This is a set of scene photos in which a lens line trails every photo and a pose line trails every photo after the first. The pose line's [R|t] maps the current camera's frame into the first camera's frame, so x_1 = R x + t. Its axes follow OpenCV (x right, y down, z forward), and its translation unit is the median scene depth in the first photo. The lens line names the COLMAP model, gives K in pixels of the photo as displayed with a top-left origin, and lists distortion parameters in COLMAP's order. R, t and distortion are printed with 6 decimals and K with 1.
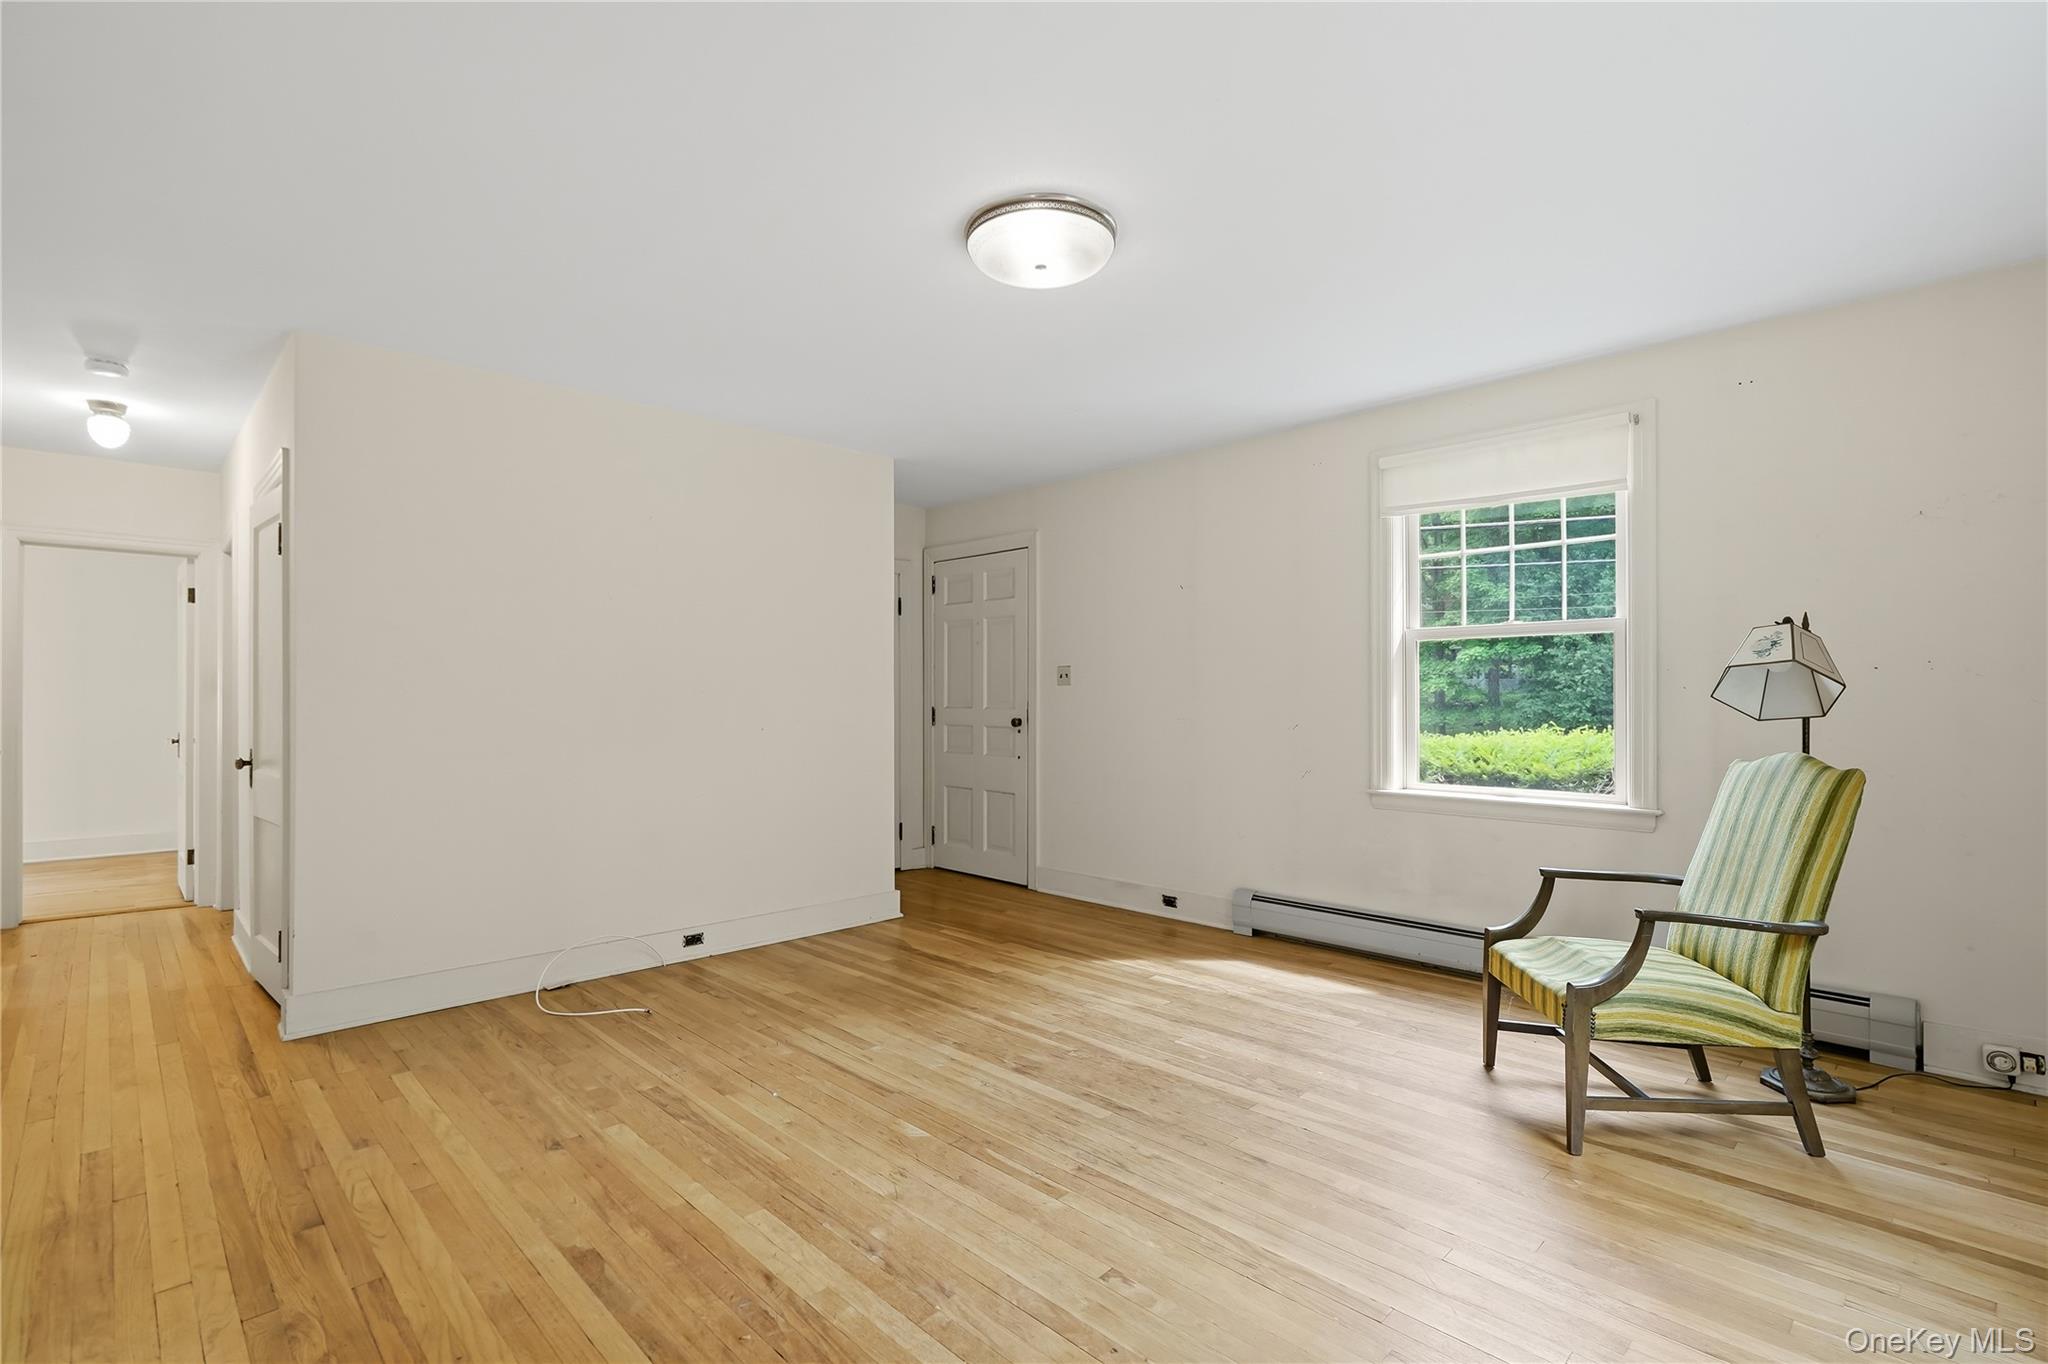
lens RADIAL K [[937.5, 0, 1030.8], [0, 937.5, 690.4], [0, 0, 1]] dist [-0.003955, 0.000589]
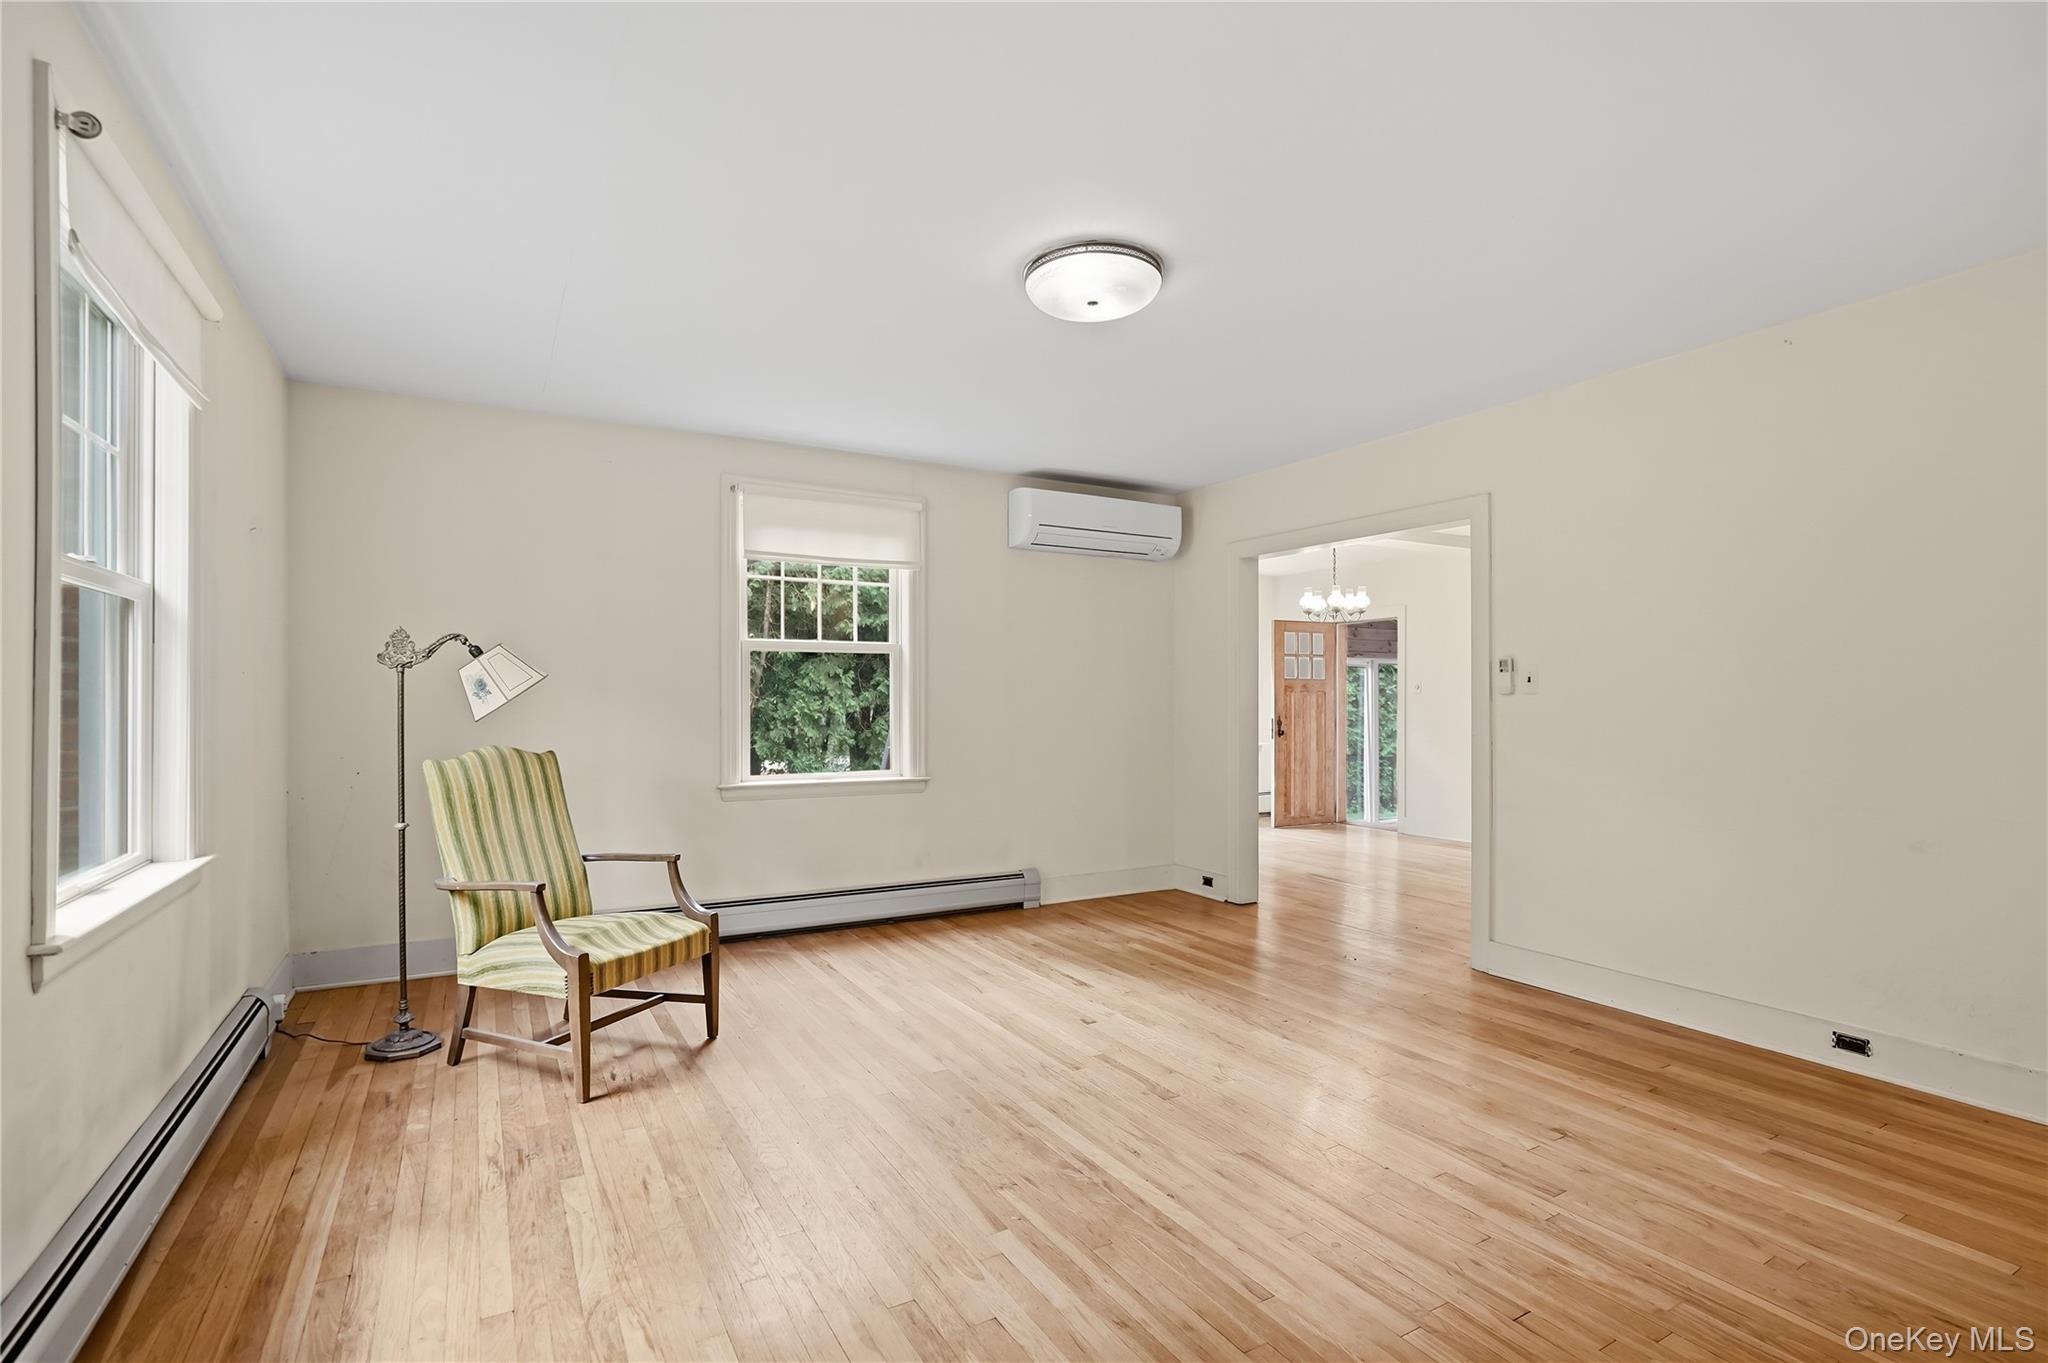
lens RADIAL K [[937.5, 0, 1033.8], [0, 937.5, 698.1], [0, 0, 1]] dist [-0.003955, 0.000589]
pose [[-0.967920, -0.003953, 0.251226, -0.149219], [-0.004627, 0.999987, -0.002093, 0.006965], [-0.251215, -0.003188, -0.967926, 1.612574]]
